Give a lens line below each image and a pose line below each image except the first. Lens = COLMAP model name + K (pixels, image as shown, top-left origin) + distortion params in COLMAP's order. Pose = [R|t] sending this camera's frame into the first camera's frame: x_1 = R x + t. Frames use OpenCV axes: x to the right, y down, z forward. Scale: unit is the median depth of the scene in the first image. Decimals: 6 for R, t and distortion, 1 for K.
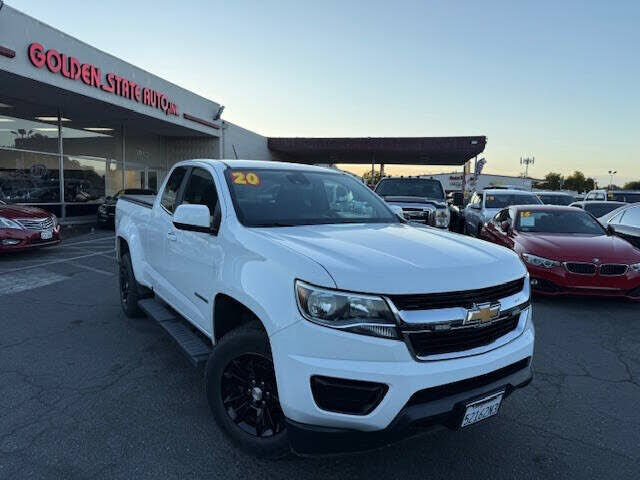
lens RADIAL K [[458.1, 0, 320.0], [0, 458.1, 240.0], [0, 0, 1]] dist [0.036695, 0.000322]
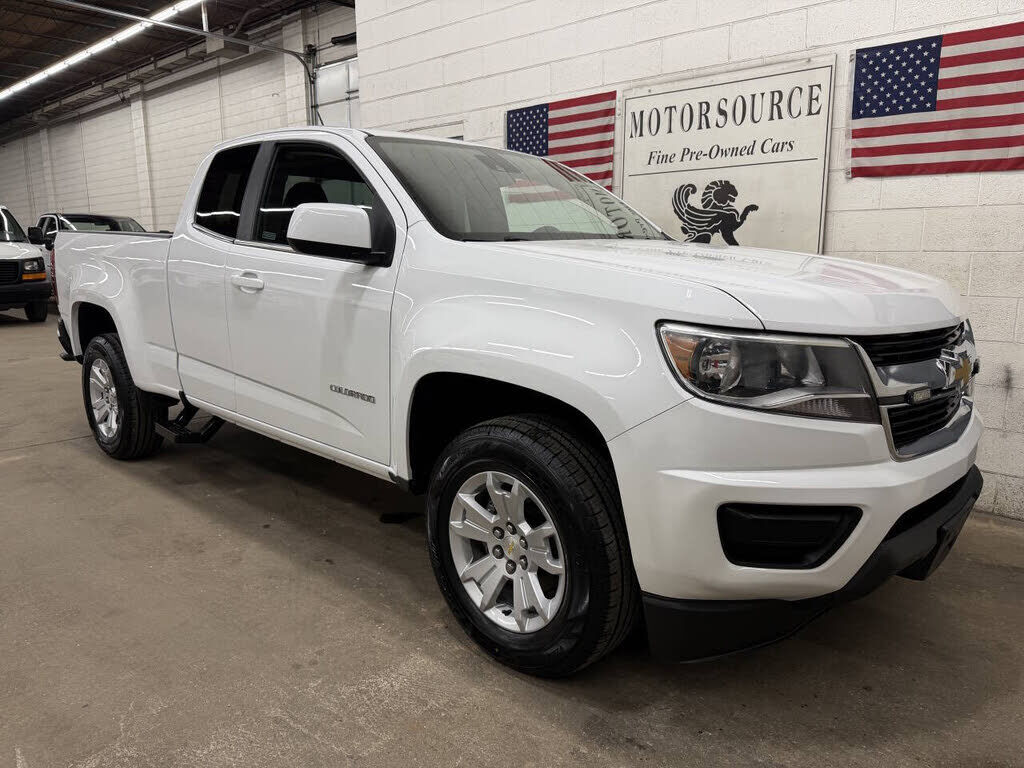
lens RADIAL K [[733.0, 0, 512.0], [0, 733.0, 384.0], [0, 0, 1]] dist [0.036695, 0.000322]
pose [[0.976790, -0.061002, 0.205328, -0.390111], [0.043037, 0.994934, 0.090855, 0.078958], [-0.209830, -0.079910, 0.974467, 0.265216]]
